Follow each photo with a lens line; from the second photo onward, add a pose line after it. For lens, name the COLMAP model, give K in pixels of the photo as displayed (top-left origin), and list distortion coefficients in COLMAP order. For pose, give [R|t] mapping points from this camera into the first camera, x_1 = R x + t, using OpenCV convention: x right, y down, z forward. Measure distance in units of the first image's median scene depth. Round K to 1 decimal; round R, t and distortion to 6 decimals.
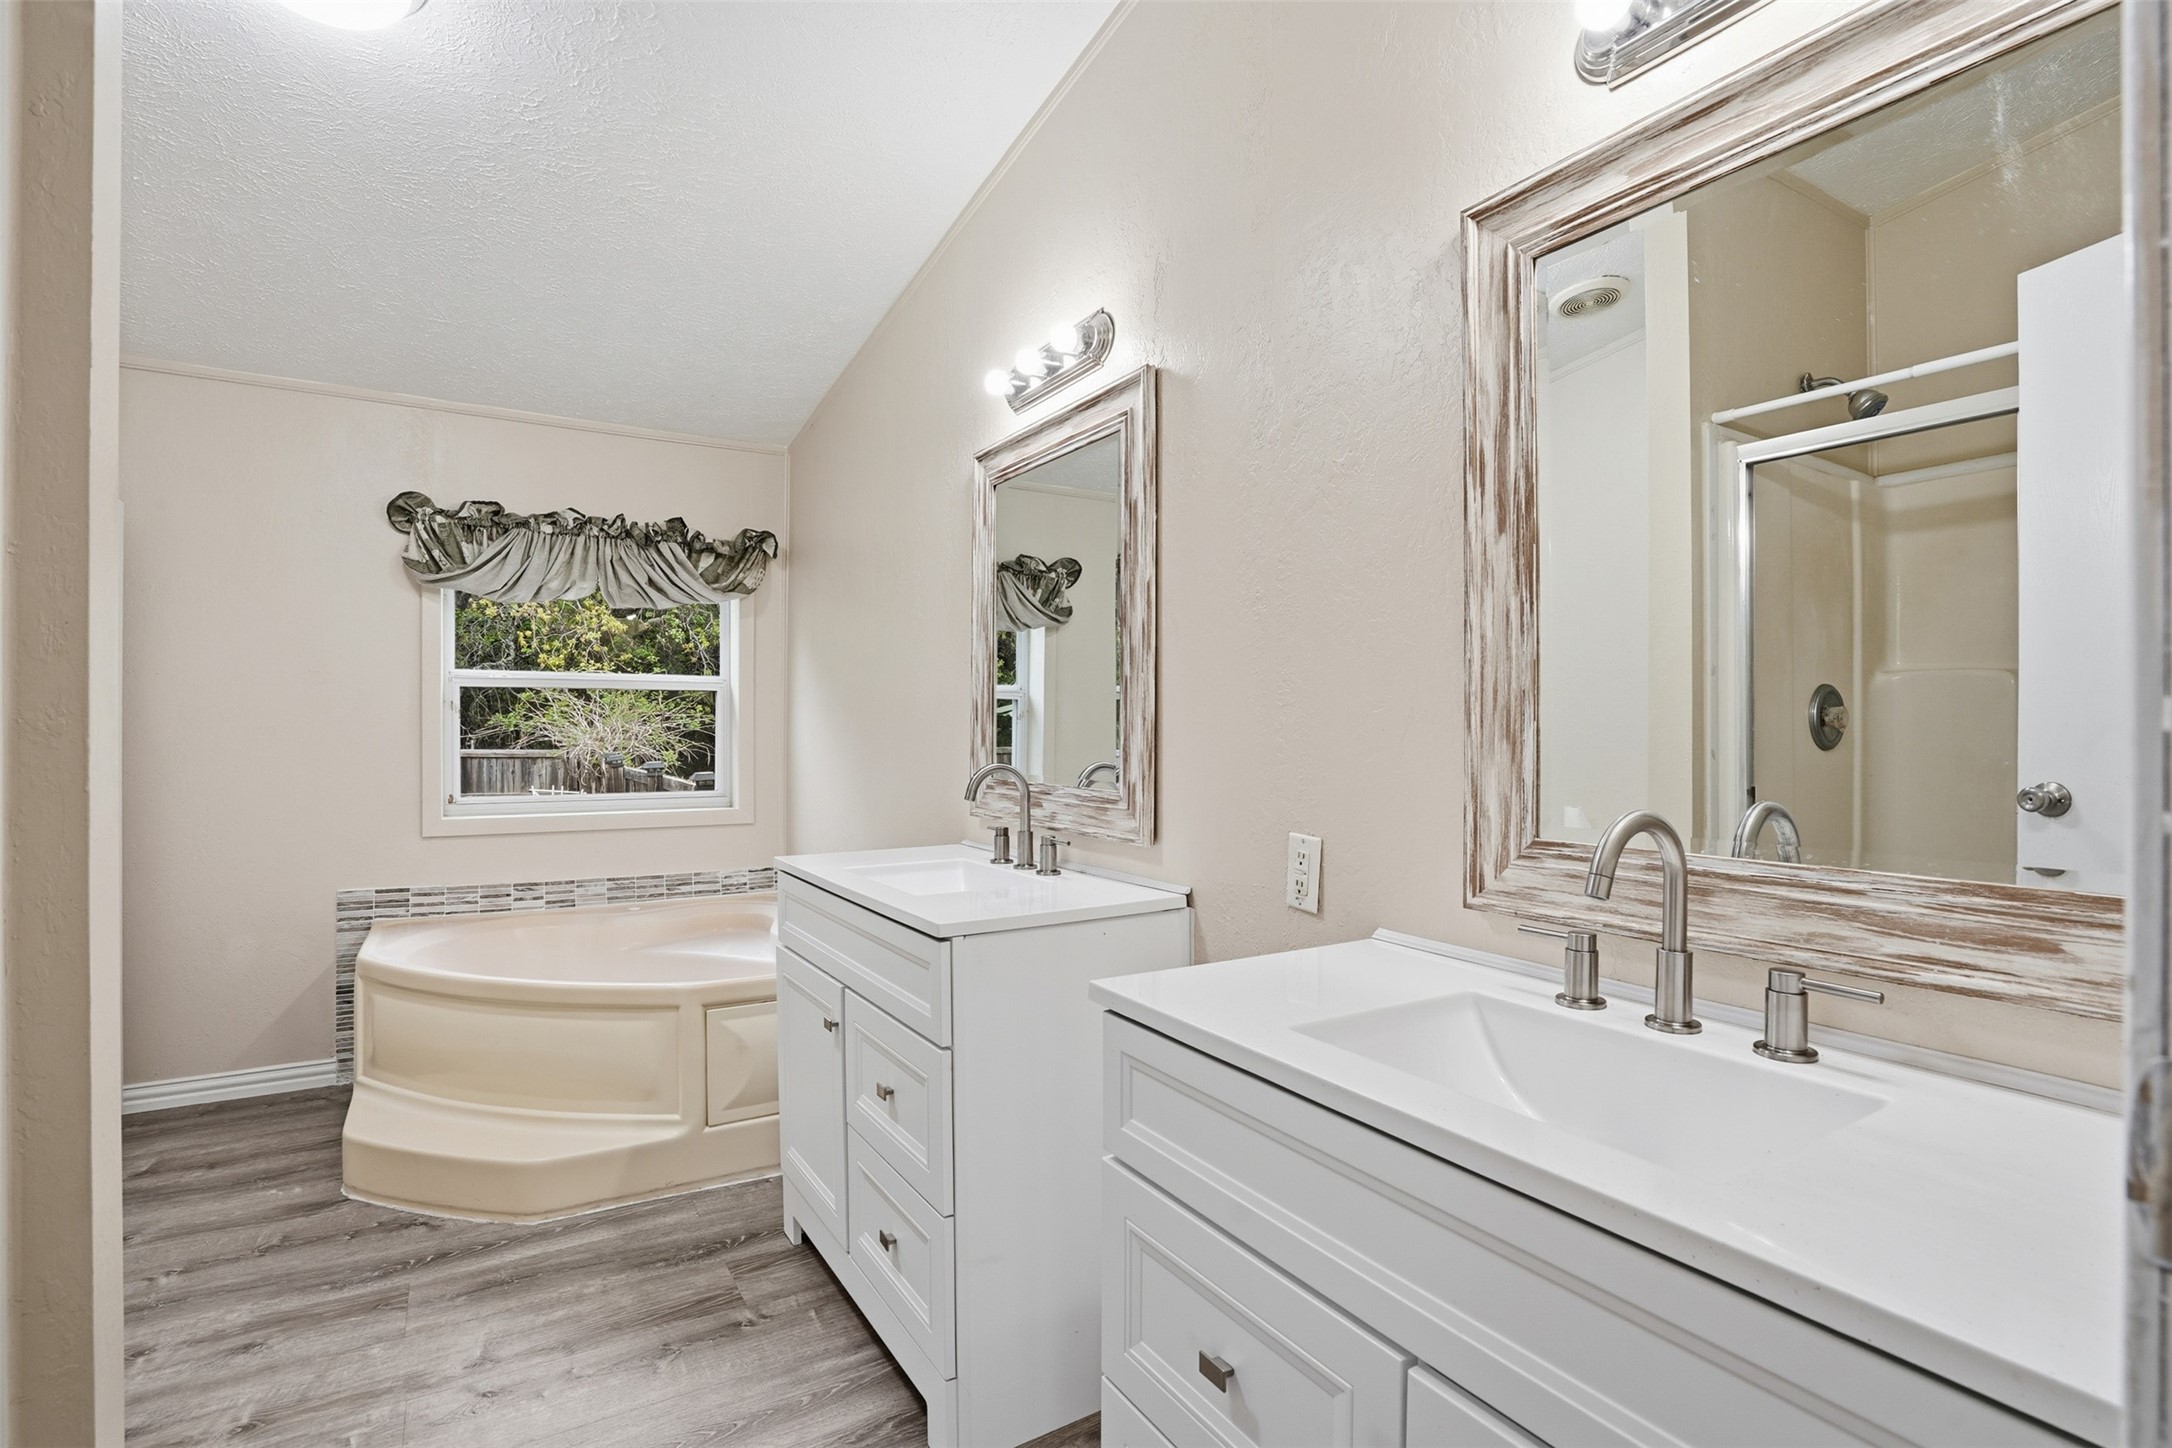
lens RADIAL K [[1011.0, 0, 1083.3], [0, 1011.0, 720.5], [0, 0, 1]] dist [-0.062239, 0.027757]
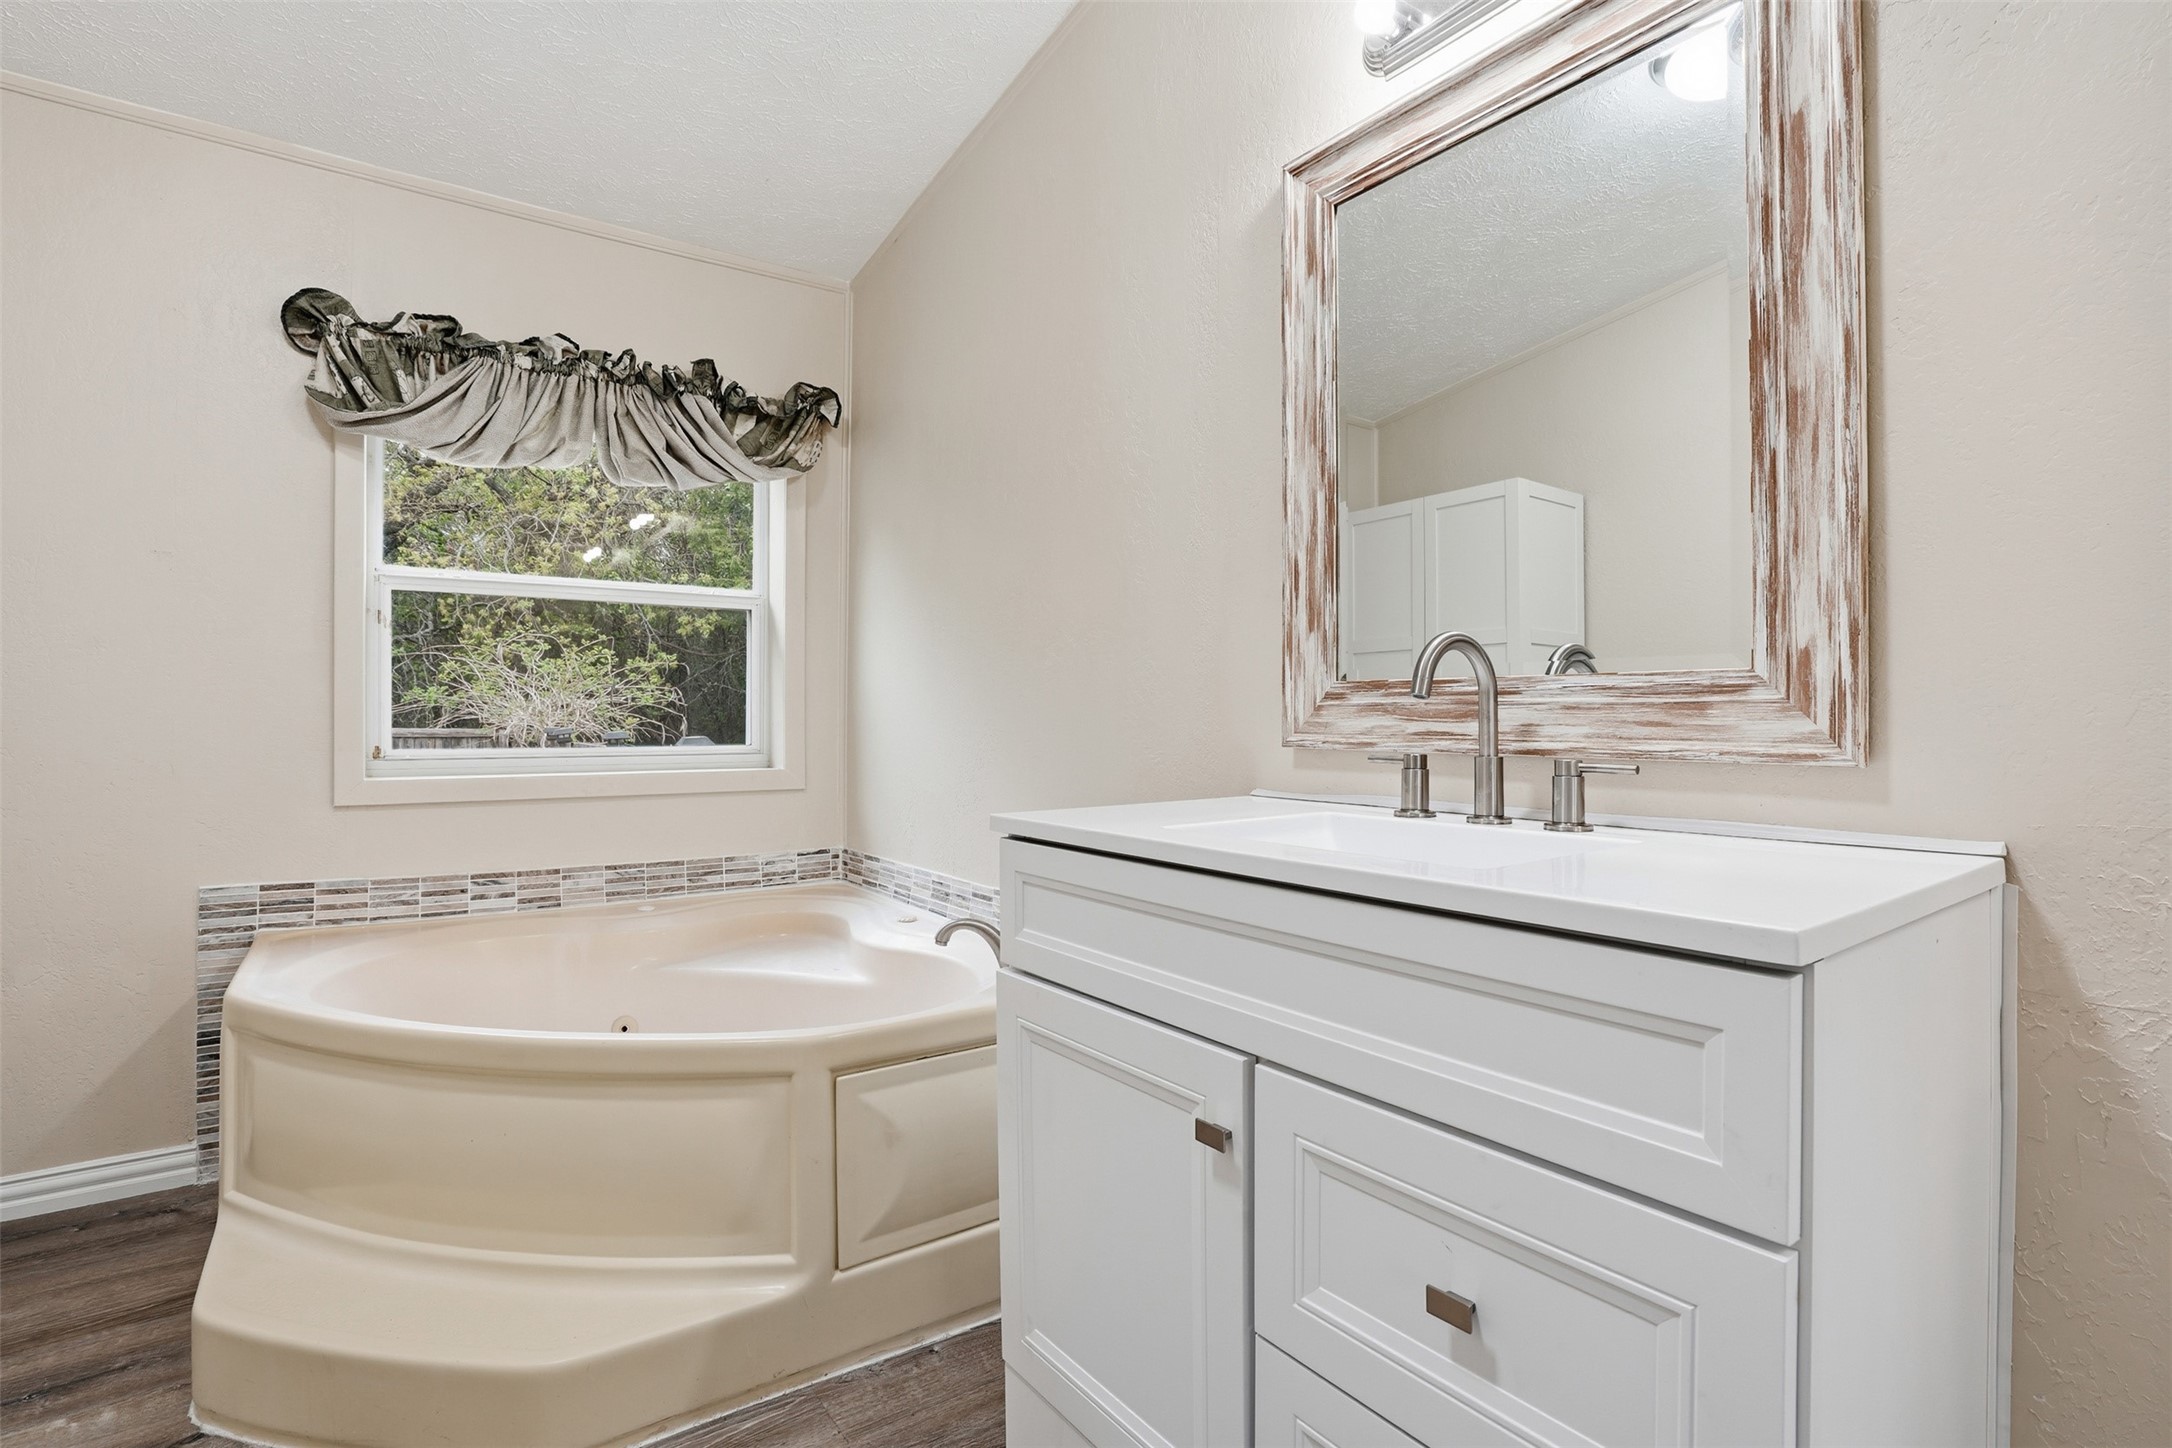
lens RADIAL K [[1006.8, 0, 1077.9], [0, 1006.8, 706.6], [0, 0, 1]] dist [-0.052151, 0.016405]
pose [[0.997872, -0.001382, 0.065192, -0.202478], [0.001736, 0.999984, -0.005377, 0.053402], [-0.065184, 0.005479, 0.997858, 0.293257]]
